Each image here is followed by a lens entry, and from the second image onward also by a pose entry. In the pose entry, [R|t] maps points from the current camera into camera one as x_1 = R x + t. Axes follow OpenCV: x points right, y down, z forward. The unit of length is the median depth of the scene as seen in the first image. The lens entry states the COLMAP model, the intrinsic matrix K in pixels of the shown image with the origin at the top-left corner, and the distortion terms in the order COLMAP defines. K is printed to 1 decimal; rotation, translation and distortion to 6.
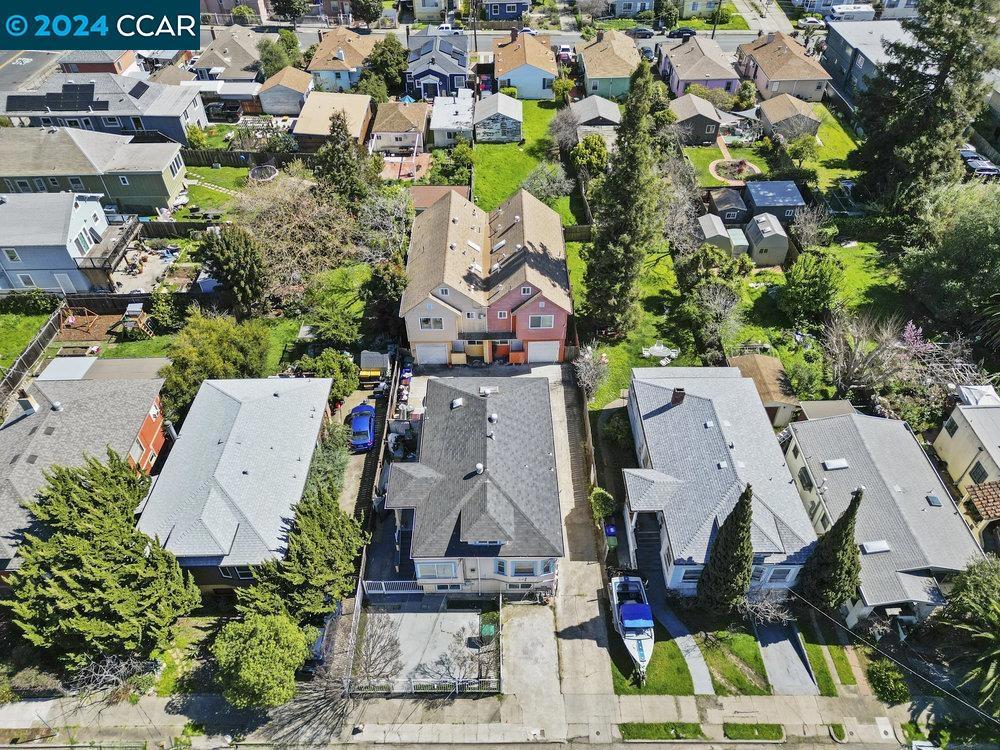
lens RADIAL K [[696.9, 0, 500.0], [0, 696.9, 375.0], [0, 0, 1]] dist [0.077676, -0.070018]
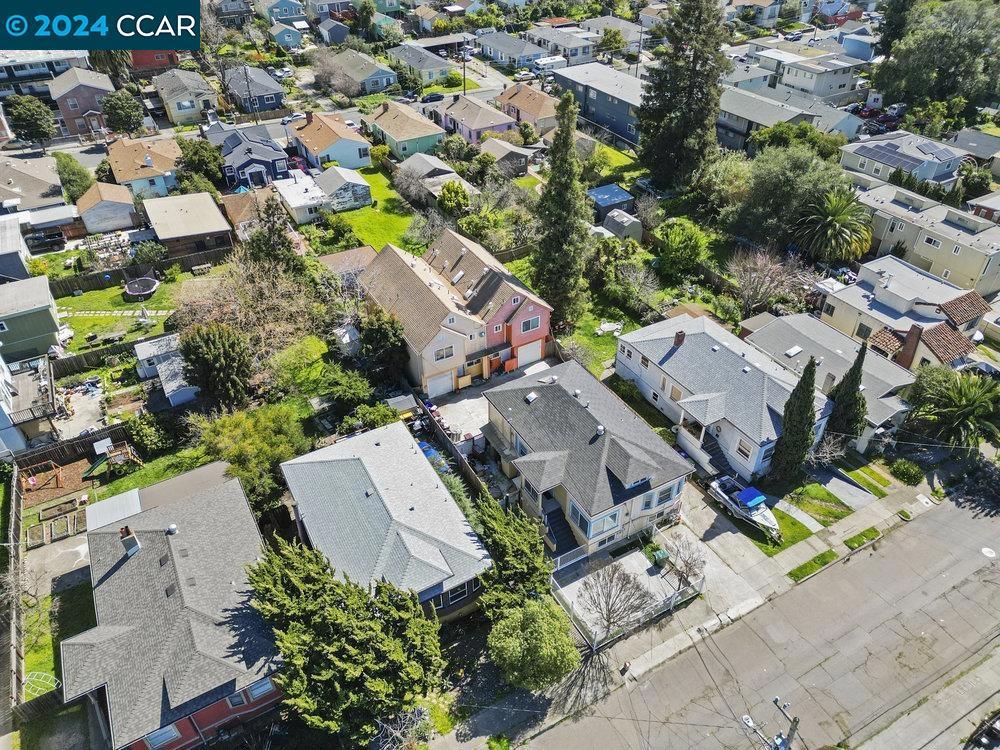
lens RADIAL K [[696.9, 0, 500.0], [0, 696.9, 375.0], [0, 0, 1]] dist [0.077676, -0.070018]
pose [[0.875390, -0.297080, 0.381361, -0.355874], [0.334713, 0.941679, -0.034745, 0.019423], [-0.348798, 0.158062, 0.923773, -0.017993]]
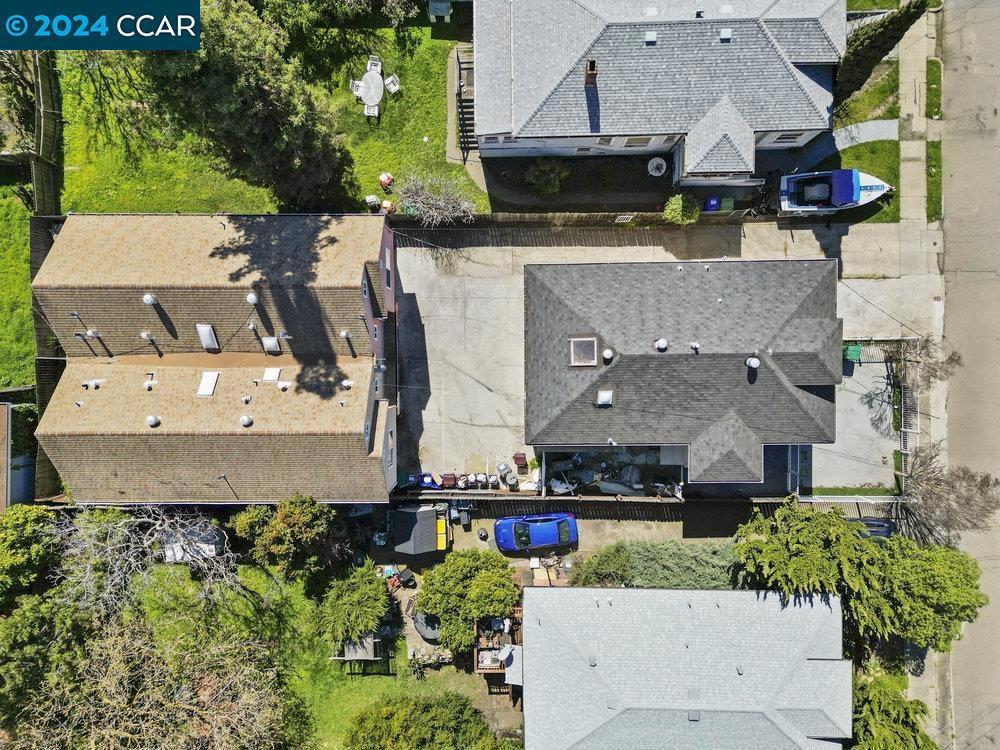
lens RADIAL K [[696.9, 0, 500.0], [0, 696.9, 375.0], [0, 0, 1]] dist [0.077676, -0.070018]
pose [[0.001701, -0.999889, -0.014771, -0.019315], [0.695445, -0.009431, 0.718517, -0.359672], [-0.718577, -0.011495, 0.695352, 0.402802]]
